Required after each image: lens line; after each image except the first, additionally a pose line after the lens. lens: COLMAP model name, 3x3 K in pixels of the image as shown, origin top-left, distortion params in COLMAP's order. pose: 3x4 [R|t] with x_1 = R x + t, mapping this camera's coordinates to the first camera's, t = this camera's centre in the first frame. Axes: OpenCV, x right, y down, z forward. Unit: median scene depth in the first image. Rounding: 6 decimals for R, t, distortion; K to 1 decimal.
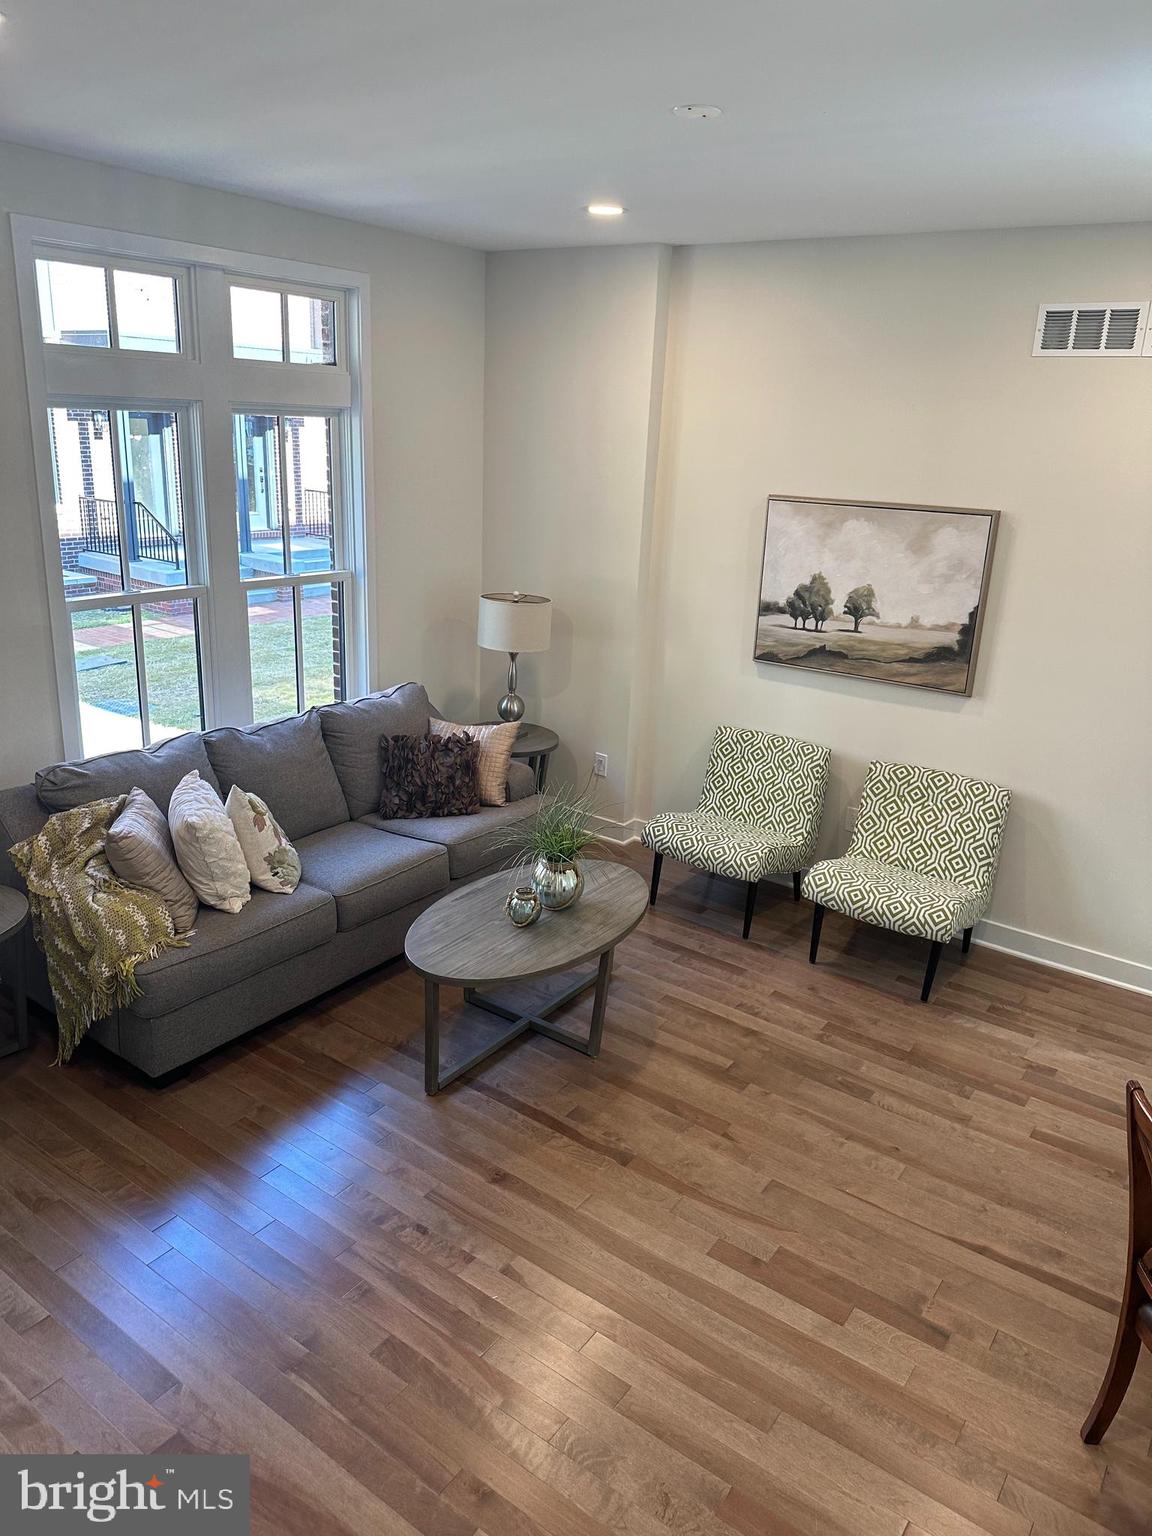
lens RADIAL K [[1063.7, 0, 578.3], [0, 1063.7, 733.1], [0, 0, 1]] dist [0.055423, -0.061693]
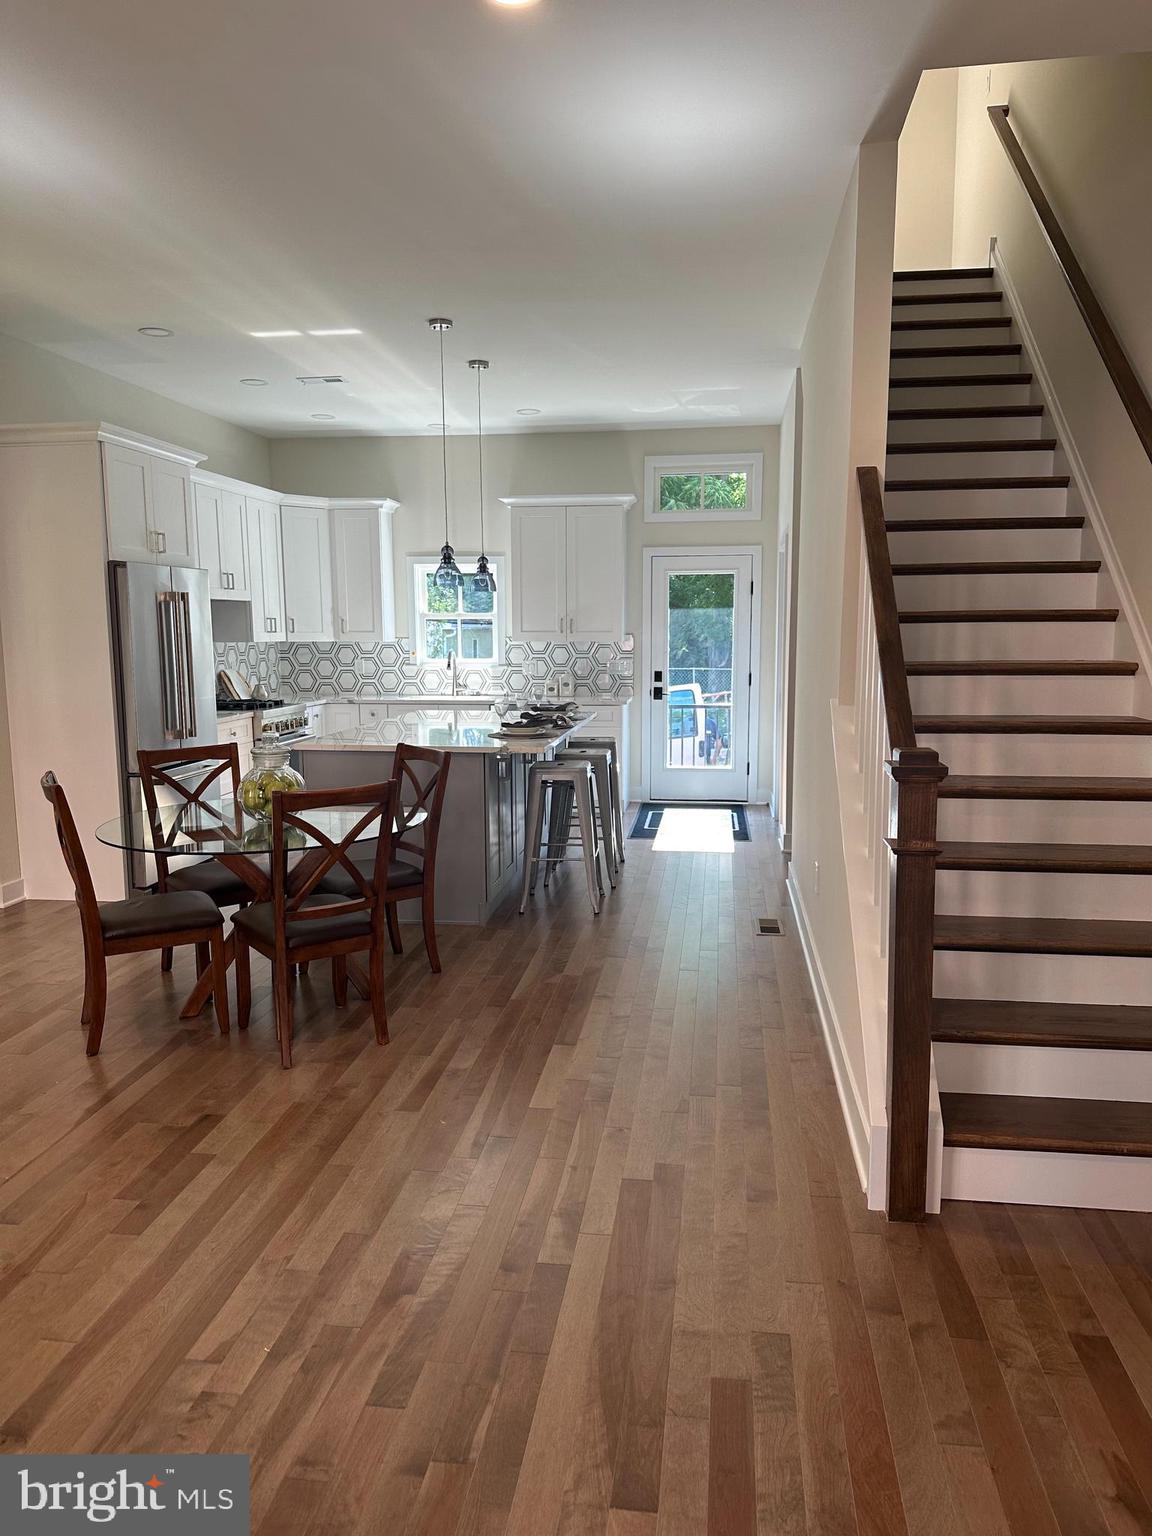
lens RADIAL K [[1081.8, 0, 570.7], [0, 1081.8, 756.9], [0, 0, 1]] dist [0.035899, -0.038484]
pose [[-0.454401, -0.155707, 0.877083, -0.471551], [0.234584, 0.928934, 0.286446, -0.027109], [-0.859354, 0.335911, -0.385583, 0.572869]]
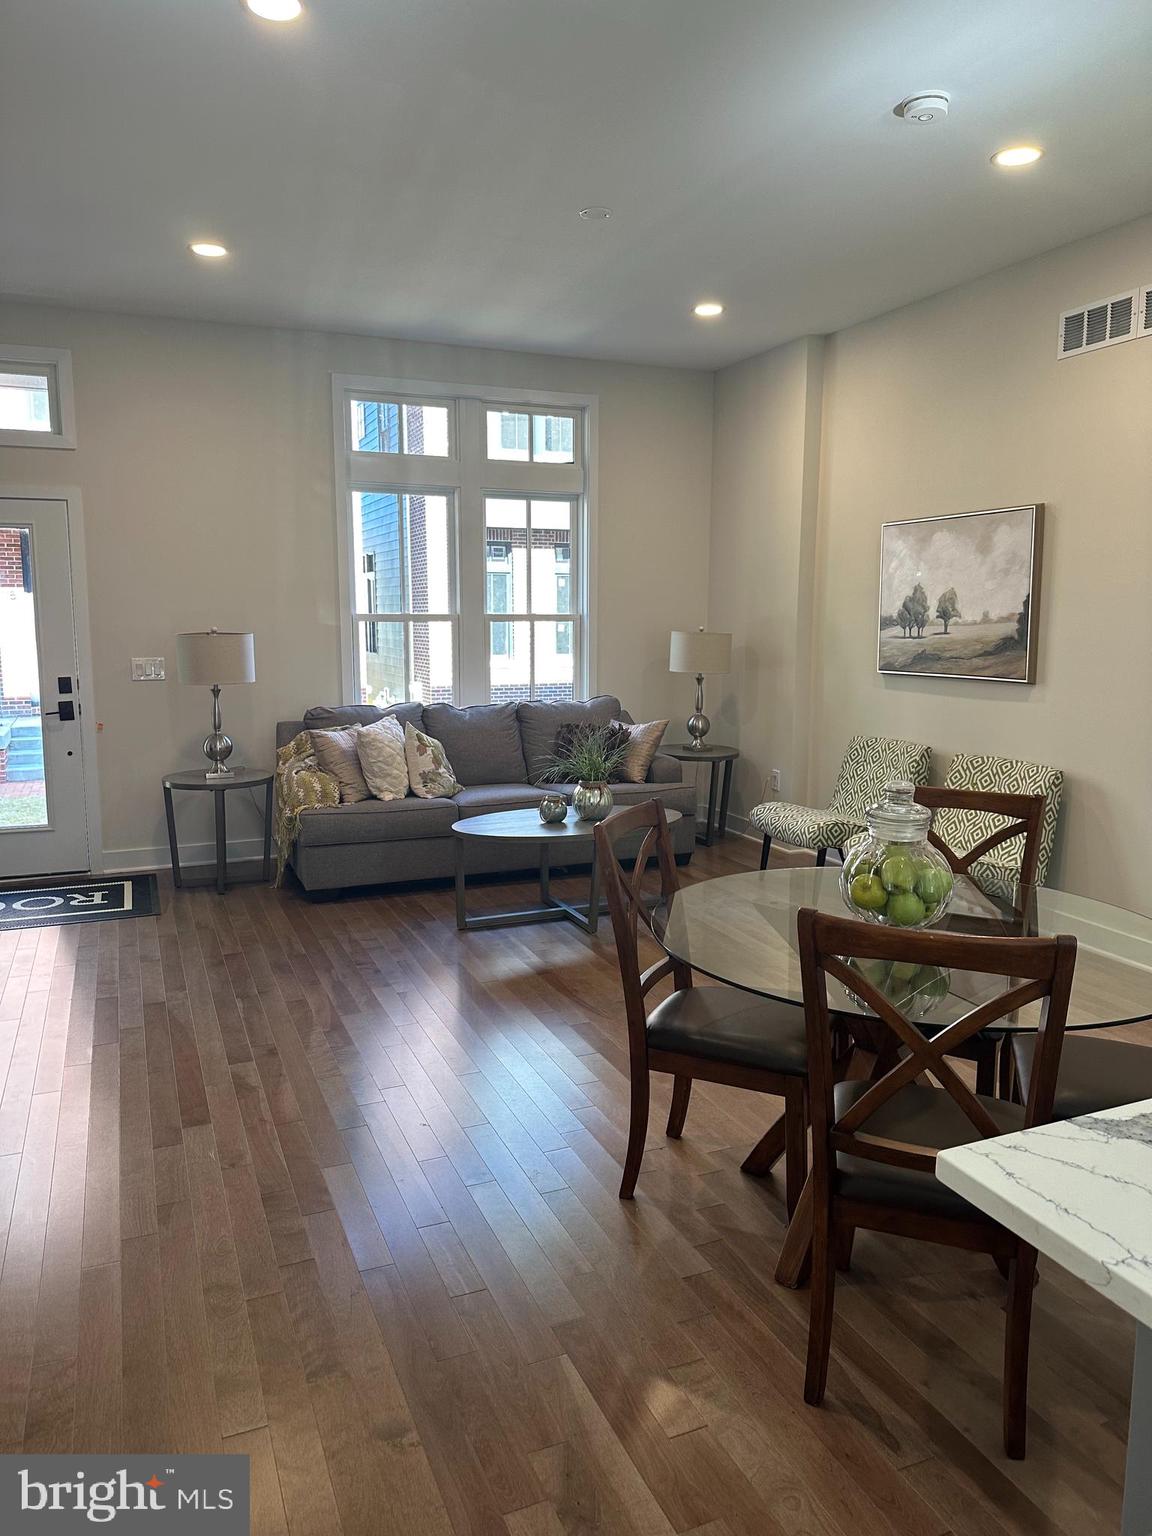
lens RADIAL K [[1086.0, 0, 583.1], [0, 1086.0, 742.5], [0, 0, 1]] dist [0.035909, -0.051907]
pose [[0.848537, 0.016990, -0.528863, 0.556304], [-0.111665, 0.982725, -0.147591, 0.225283], [0.517219, 0.184292, 0.835776, -0.088896]]
